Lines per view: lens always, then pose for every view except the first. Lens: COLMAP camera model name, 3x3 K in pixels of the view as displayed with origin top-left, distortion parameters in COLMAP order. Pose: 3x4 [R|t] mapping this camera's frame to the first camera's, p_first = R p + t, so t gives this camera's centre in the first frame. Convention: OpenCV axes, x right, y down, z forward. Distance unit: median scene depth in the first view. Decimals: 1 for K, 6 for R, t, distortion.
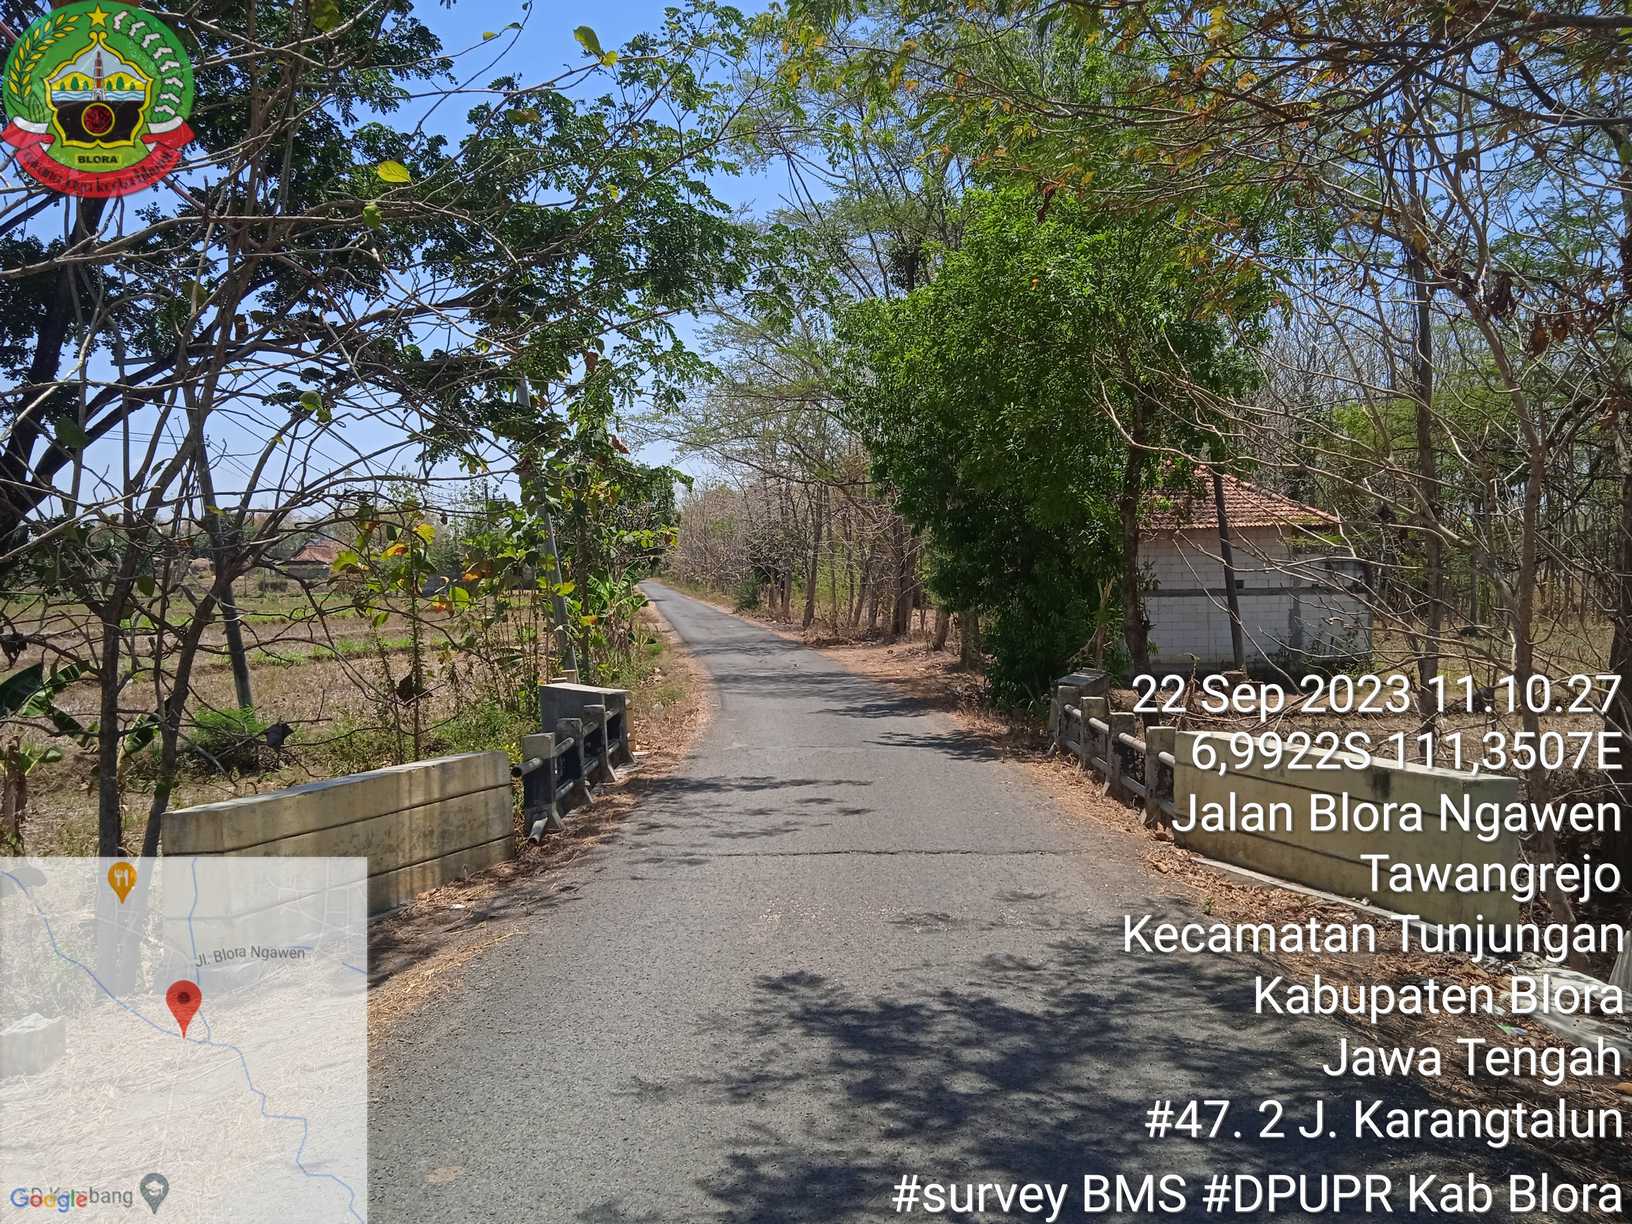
lens RADIAL K [[1342.1, 0, 817.1], [0, 1342.1, 605.2], [0, 0, 1]] dist [0.048148, -0.050847]
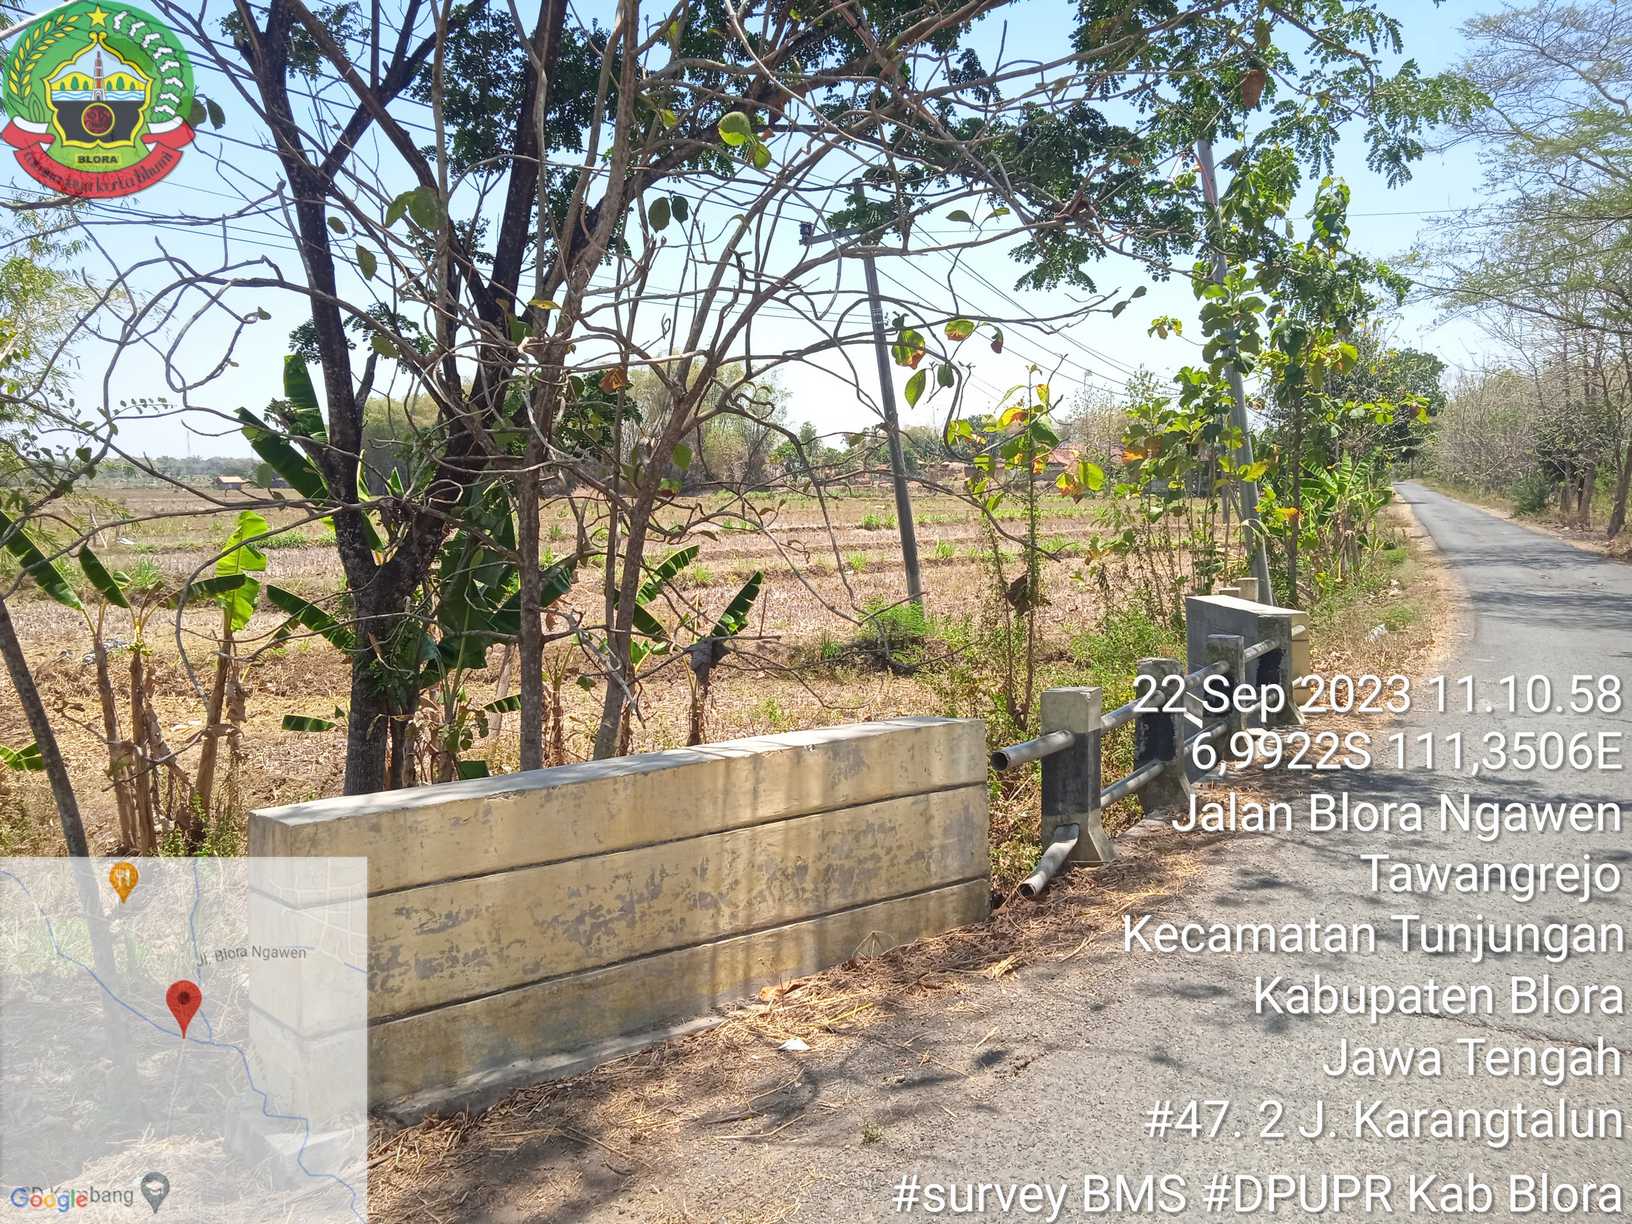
lens RADIAL K [[1342.1, 0, 821.1], [0, 1342.1, 603.3], [0, 0, 1]] dist [0.048148, -0.050847]
pose [[0.860171, 0.050745, -0.507475, -0.004622], [-0.014725, 0.997094, 0.074746, 0.007718], [0.509793, -0.056822, 0.858419, 0.186484]]
